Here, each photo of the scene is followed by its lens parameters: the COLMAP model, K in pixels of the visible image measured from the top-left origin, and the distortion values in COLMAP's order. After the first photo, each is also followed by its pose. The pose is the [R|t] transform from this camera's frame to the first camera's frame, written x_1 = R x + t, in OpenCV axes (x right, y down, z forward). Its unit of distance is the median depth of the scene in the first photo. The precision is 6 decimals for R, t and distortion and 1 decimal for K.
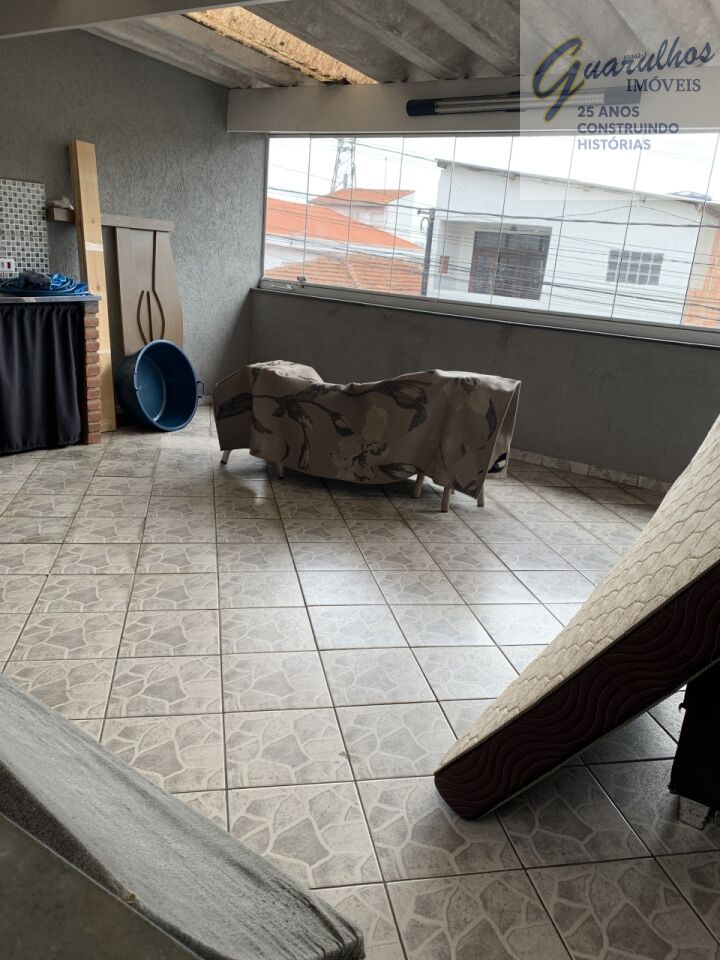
lens RADIAL K [[737.1, 0, 363.3], [0, 737.1, 486.9], [0, 0, 1]] dist [0.035674, -0.074803]
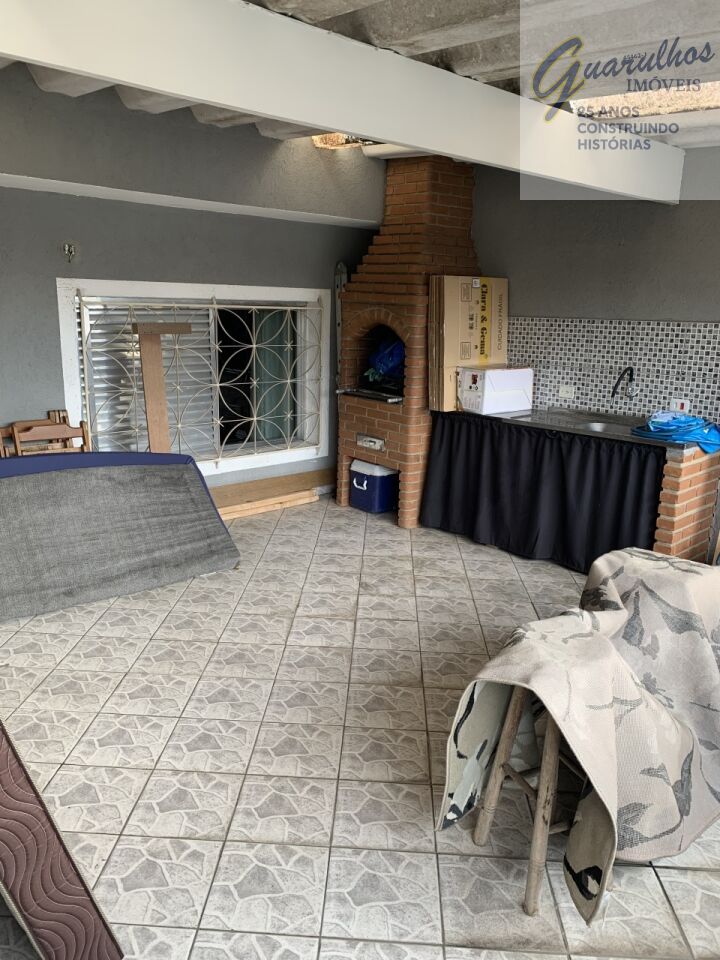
lens RADIAL K [[737.1, 0, 366.2], [0, 737.1, 477.3], [0, 0, 1]] dist [0.035674, -0.074803]
pose [[-0.229432, 0.141755, -0.962947, 0.681151], [-0.349202, 0.911484, 0.217380, -0.335672], [0.908526, 0.386137, -0.159622, 0.973592]]
